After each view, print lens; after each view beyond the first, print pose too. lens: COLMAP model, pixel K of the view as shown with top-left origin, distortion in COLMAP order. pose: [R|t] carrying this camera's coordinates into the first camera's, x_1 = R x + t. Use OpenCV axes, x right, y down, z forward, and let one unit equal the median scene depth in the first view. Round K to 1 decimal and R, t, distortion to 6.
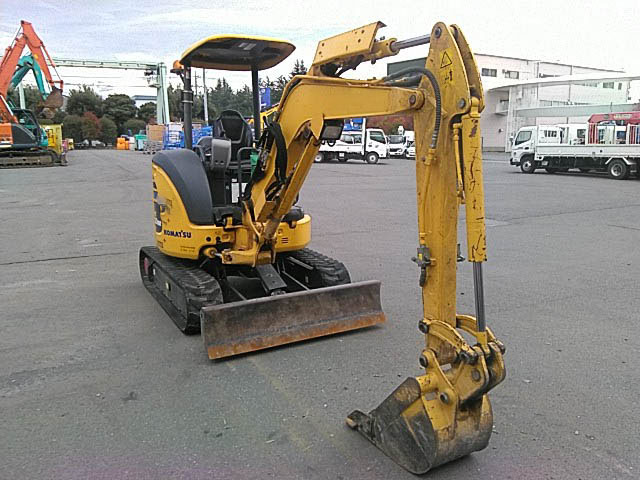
lens RADIAL K [[536.3, 0, 343.0], [0, 536.3, 239.2], [0, 0, 1]] dist [0.009785, -0.118831]
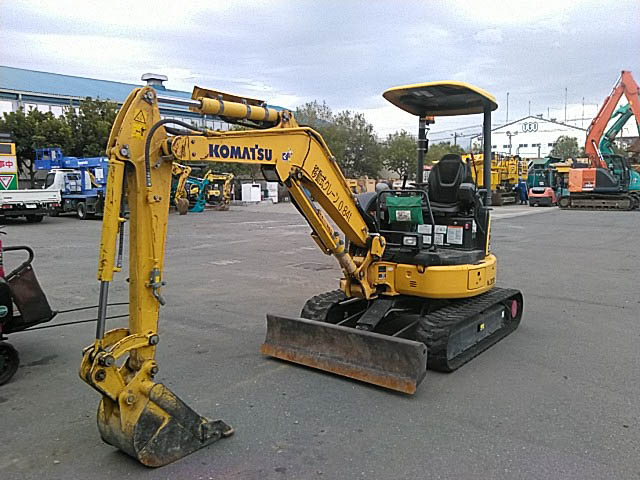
lens RADIAL K [[536.3, 0, 343.0], [0, 536.3, 239.2], [0, 0, 1]] dist [0.009785, -0.118831]
pose [[0.373131, 0.098120, -0.922576, 0.784522], [-0.175653, 0.983879, 0.033598, -0.094613], [0.910999, 0.149517, 0.384351, 0.525420]]
